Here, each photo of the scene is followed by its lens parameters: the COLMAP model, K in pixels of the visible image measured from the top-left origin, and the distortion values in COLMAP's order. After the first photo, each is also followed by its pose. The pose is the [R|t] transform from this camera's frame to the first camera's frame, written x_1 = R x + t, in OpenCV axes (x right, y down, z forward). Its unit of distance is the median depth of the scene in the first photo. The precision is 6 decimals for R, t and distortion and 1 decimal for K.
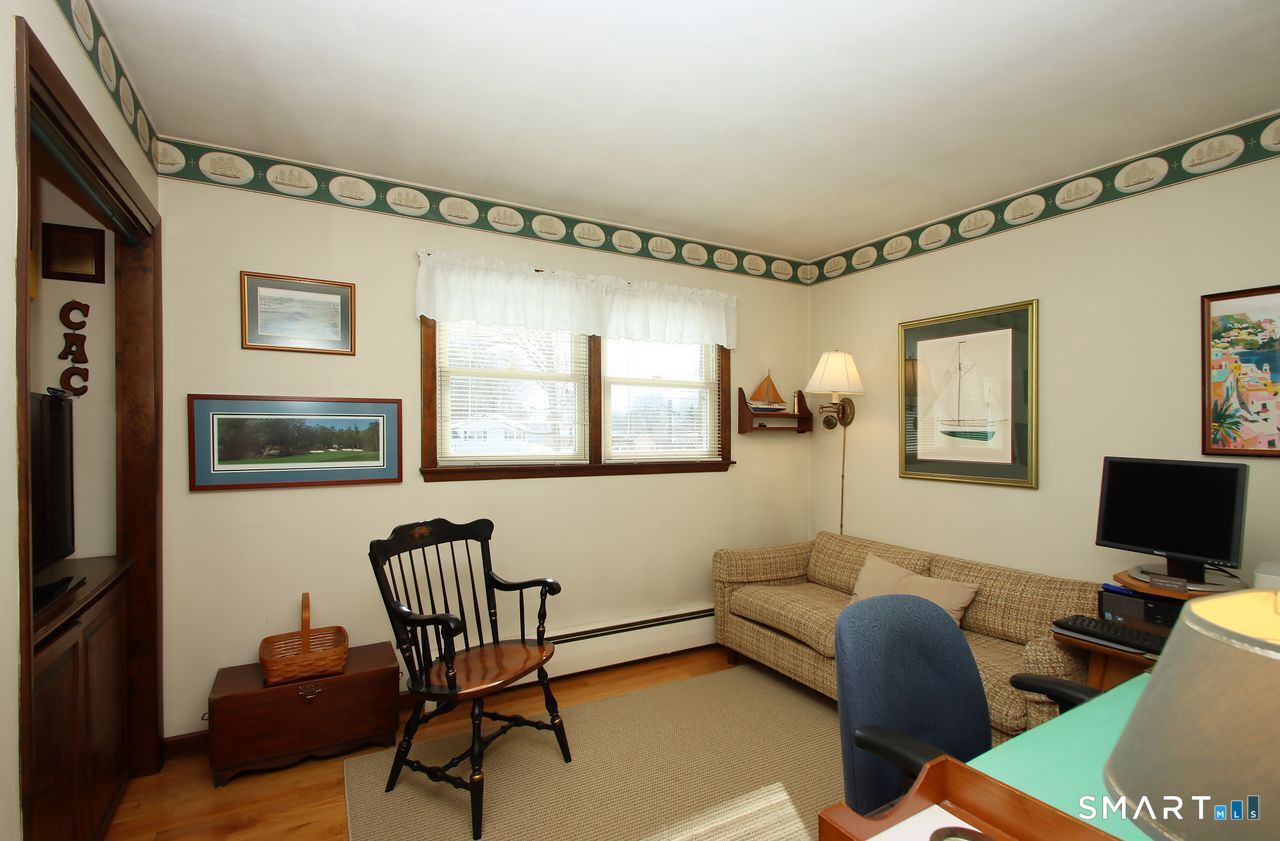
lens RADIAL K [[638.1, 0, 648.1], [0, 638.1, 418.6], [0, 0, 1]] dist [0.003749, -0.015685]
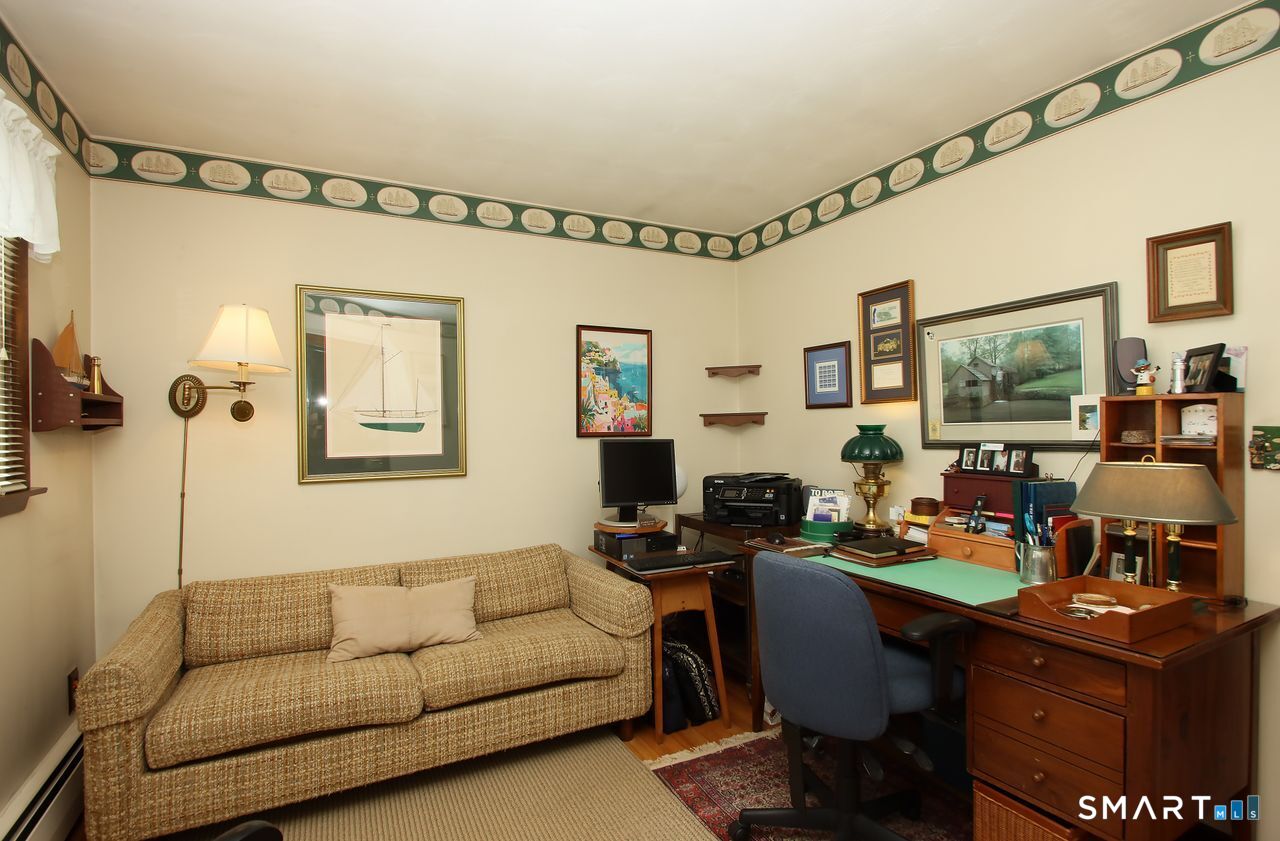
lens RADIAL K [[638.1, 0, 648.1], [0, 638.1, 418.6], [0, 0, 1]] dist [0.003749, -0.015685]
pose [[0.000017, 0.008143, 0.999967, -0.456631], [-0.002672, 0.999963, -0.008143, 0.022349], [-0.999996, -0.002671, 0.000038, 0.698057]]
